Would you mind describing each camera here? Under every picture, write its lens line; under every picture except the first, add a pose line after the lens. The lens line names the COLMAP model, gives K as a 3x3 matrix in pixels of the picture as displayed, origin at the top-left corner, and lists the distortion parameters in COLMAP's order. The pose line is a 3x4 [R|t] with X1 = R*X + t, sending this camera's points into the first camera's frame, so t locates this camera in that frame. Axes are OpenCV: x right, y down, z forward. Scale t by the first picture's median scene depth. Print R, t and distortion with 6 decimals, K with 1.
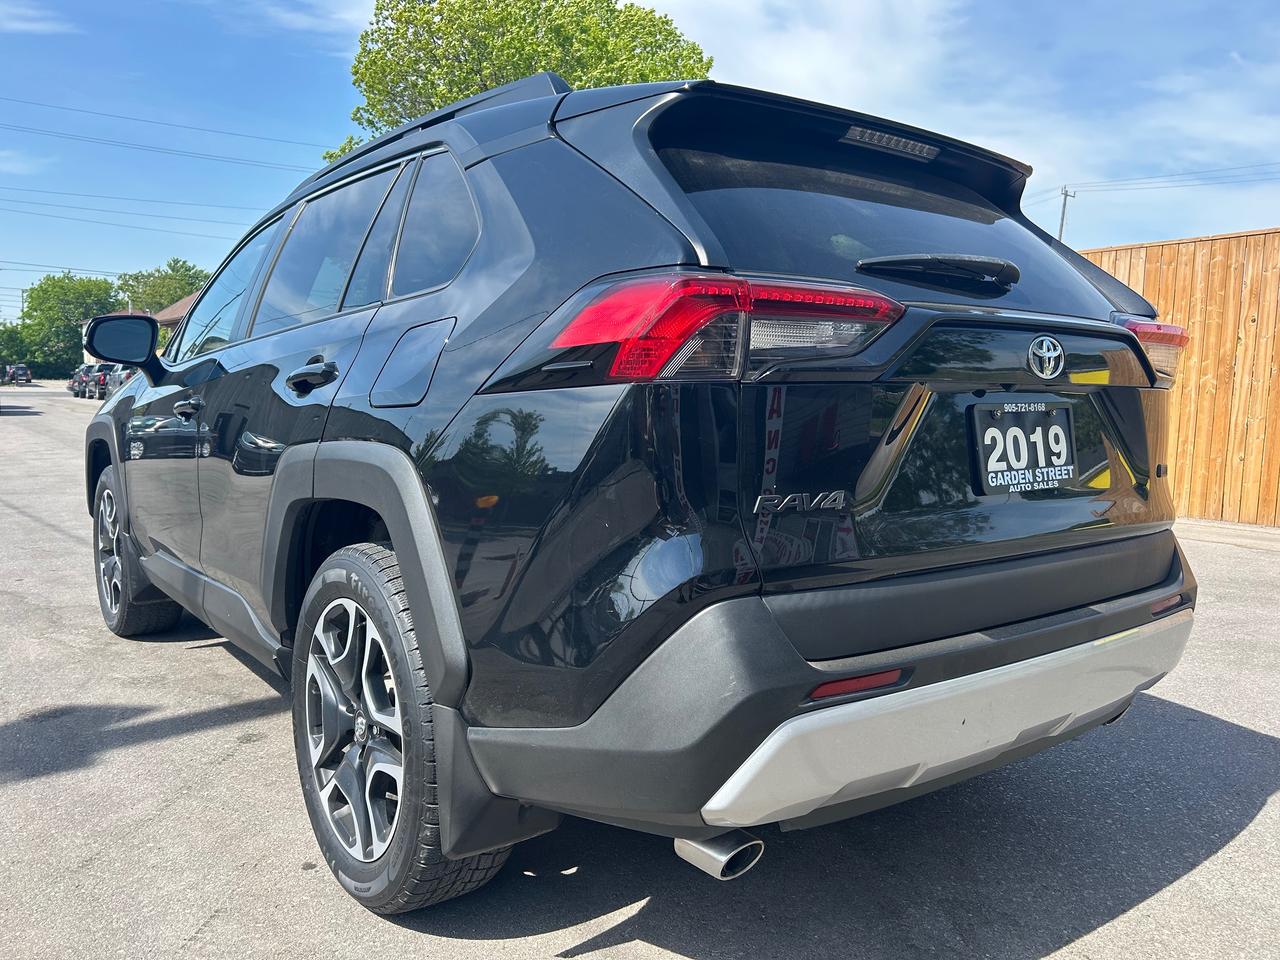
lens RADIAL K [[984.9, 0, 637.2], [0, 984.9, 480.1], [0, 0, 1]] dist [0.028852, -0.010684]
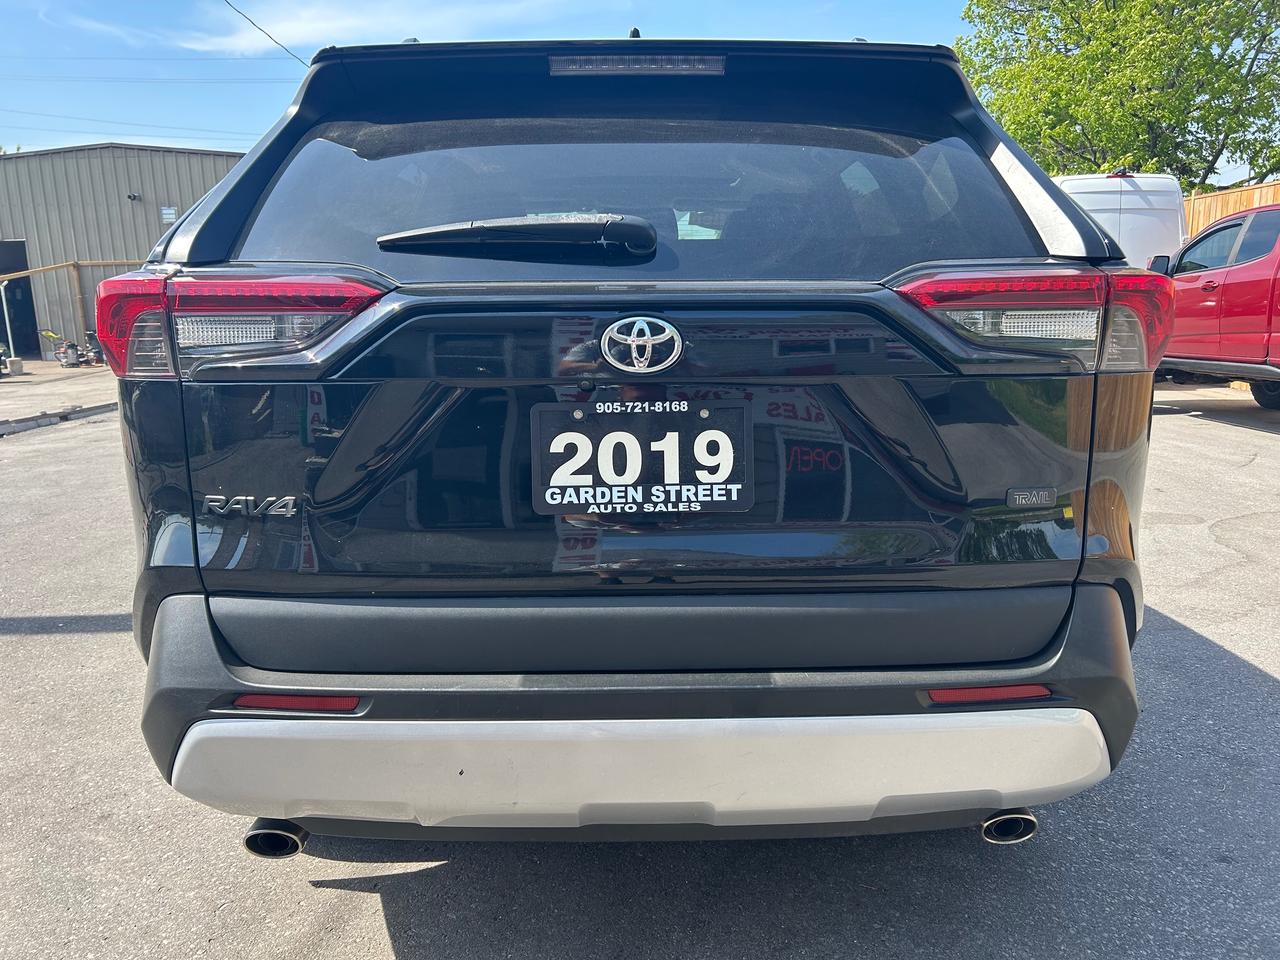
lens RADIAL K [[984.9, 0, 645.6], [0, 984.9, 478.4], [0, 0, 1]] dist [0.028852, -0.010684]
pose [[0.809501, 0.090812, -0.580053, 0.852974], [-0.038915, 0.994092, 0.101325, -0.096394], [0.585827, -0.059450, 0.808253, 0.367921]]
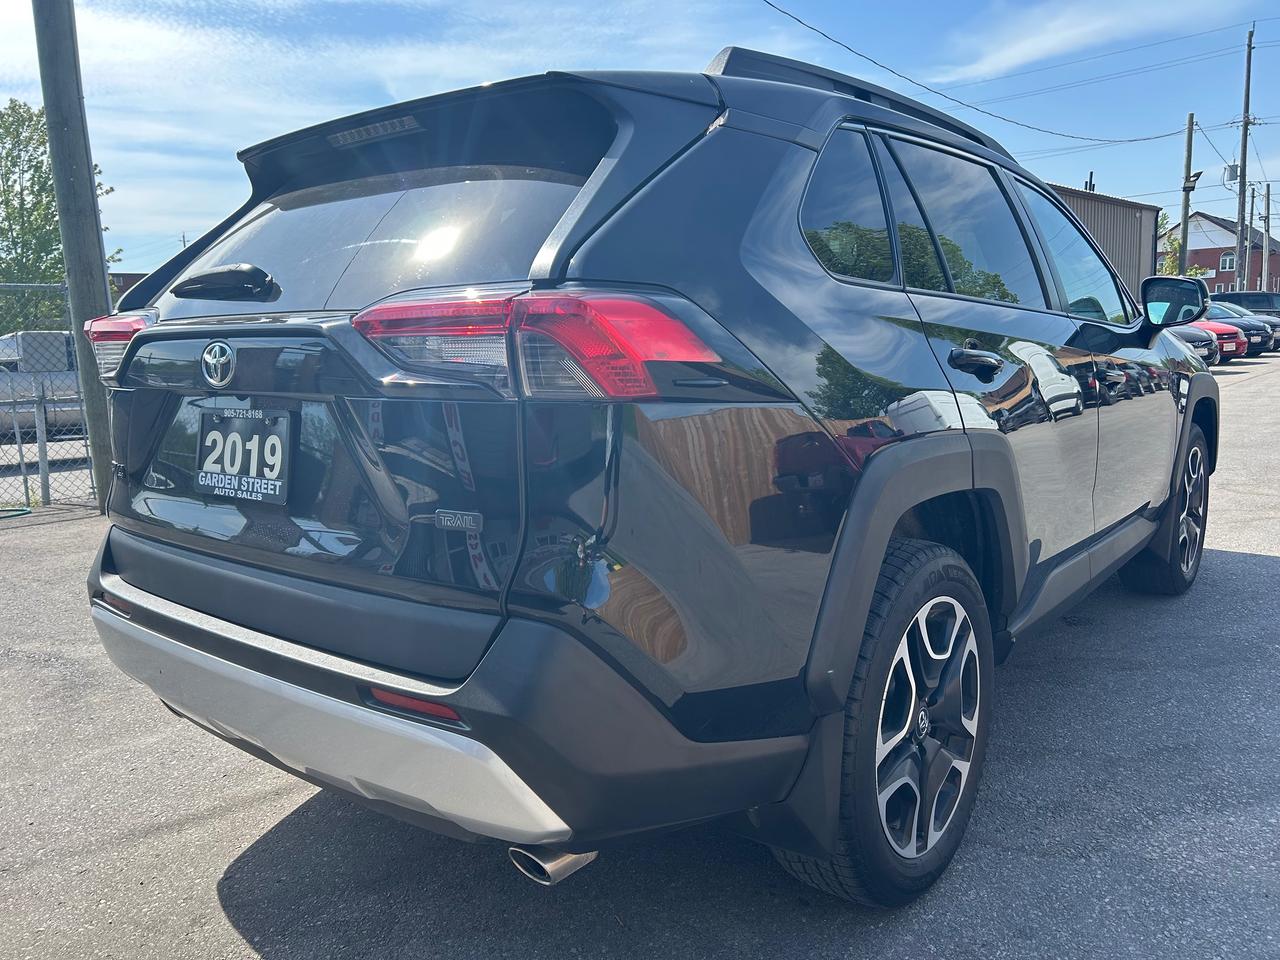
lens RADIAL K [[984.9, 0, 636.0], [0, 984.9, 469.2], [0, 0, 1]] dist [0.028852, -0.010684]
pose [[0.226481, 0.122642, -0.966263, 1.439019], [-0.056071, 0.992038, 0.112771, -0.151522], [0.972400, 0.028639, 0.231555, 1.154972]]
